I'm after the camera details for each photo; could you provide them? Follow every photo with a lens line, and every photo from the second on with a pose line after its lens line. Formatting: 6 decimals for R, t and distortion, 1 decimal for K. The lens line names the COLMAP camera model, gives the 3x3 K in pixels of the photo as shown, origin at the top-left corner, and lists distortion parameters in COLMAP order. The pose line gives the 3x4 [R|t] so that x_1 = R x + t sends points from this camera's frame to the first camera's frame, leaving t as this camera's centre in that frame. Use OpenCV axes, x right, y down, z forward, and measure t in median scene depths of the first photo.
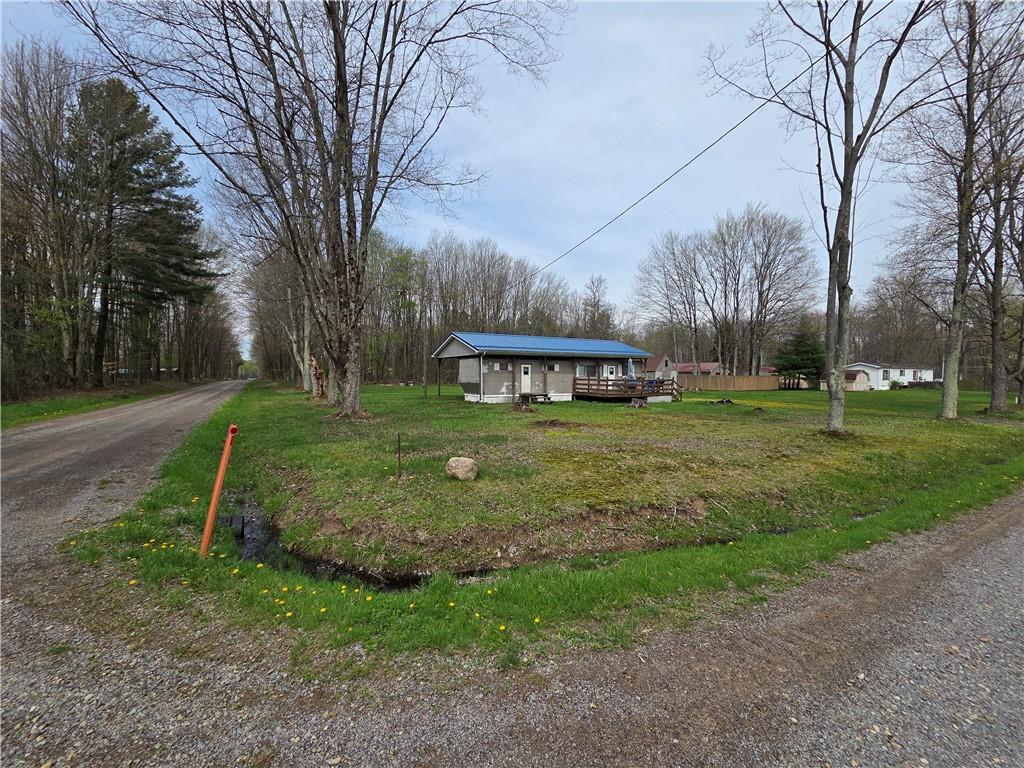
lens RADIAL K [[414.6, 0, 510.2], [0, 414.6, 382.4], [0, 0, 1]] dist [-0.000359, -0.000009]
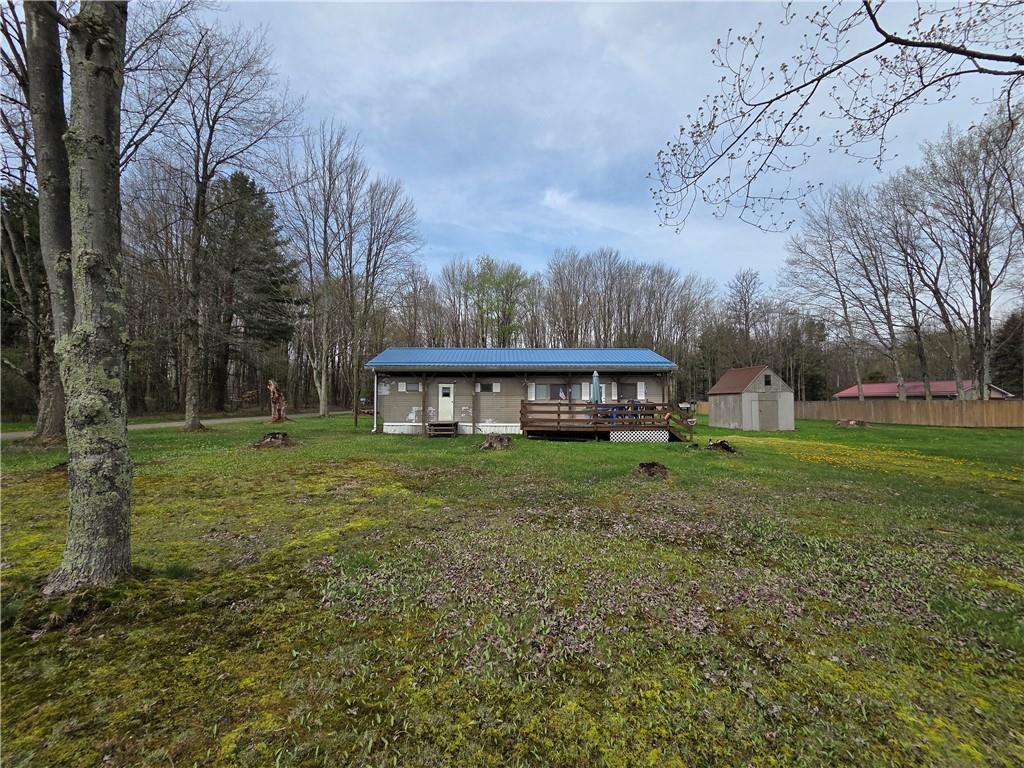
lens RADIAL K [[414.6, 0, 512.7], [0, 414.6, 386.0], [0, 0, 1]] dist [-0.000359, -0.000009]
pose [[0.881508, -0.019722, -0.471757, 0.481292], [-0.008414, 0.998313, -0.057457, 0.003448], [0.472094, 0.054618, 0.879855, 0.382198]]
